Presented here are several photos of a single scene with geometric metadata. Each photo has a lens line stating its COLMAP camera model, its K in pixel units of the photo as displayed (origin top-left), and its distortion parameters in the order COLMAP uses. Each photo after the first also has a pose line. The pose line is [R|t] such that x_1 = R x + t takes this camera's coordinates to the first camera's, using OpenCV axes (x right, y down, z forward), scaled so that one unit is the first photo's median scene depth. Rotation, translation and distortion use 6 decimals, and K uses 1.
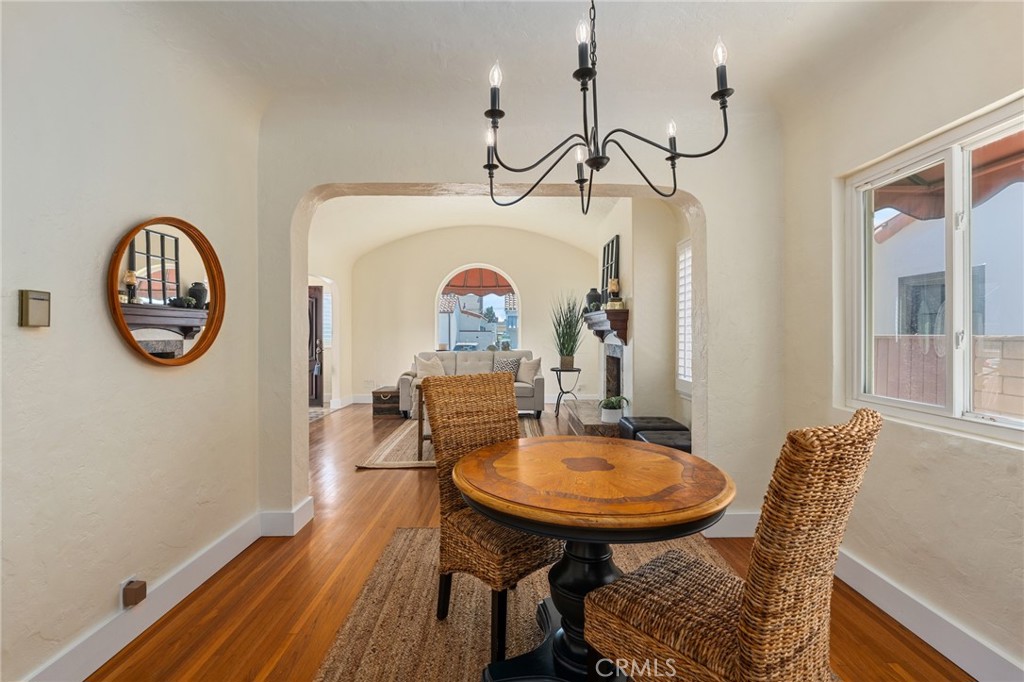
lens RADIAL K [[450.8, 0, 511.3], [0, 450.8, 338.8], [0, 0, 1]] dist [-0.002564, 0.000128]
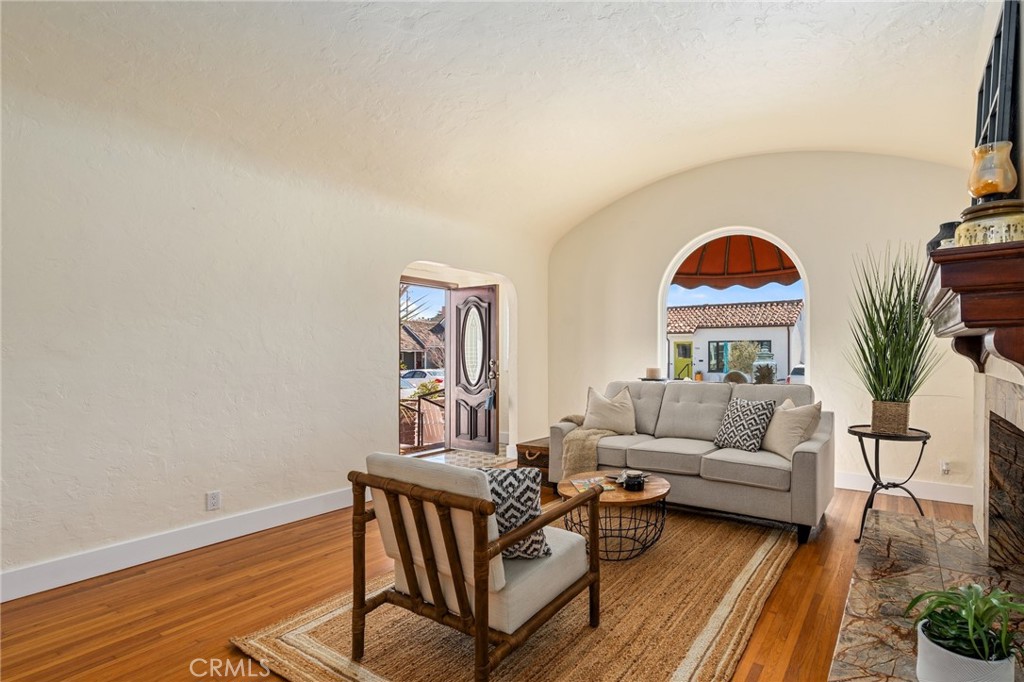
lens RADIAL K [[487.9, 0, 583.0], [0, 487.9, 357.9], [0, 0, 1]] dist [-0.000118, 0.000645]
pose [[0.835459, 0.002820, -0.549546, 0.133658], [-0.003533, 0.999994, -0.000240, -0.002273], [0.549542, 0.002142, 0.835463, 0.450514]]
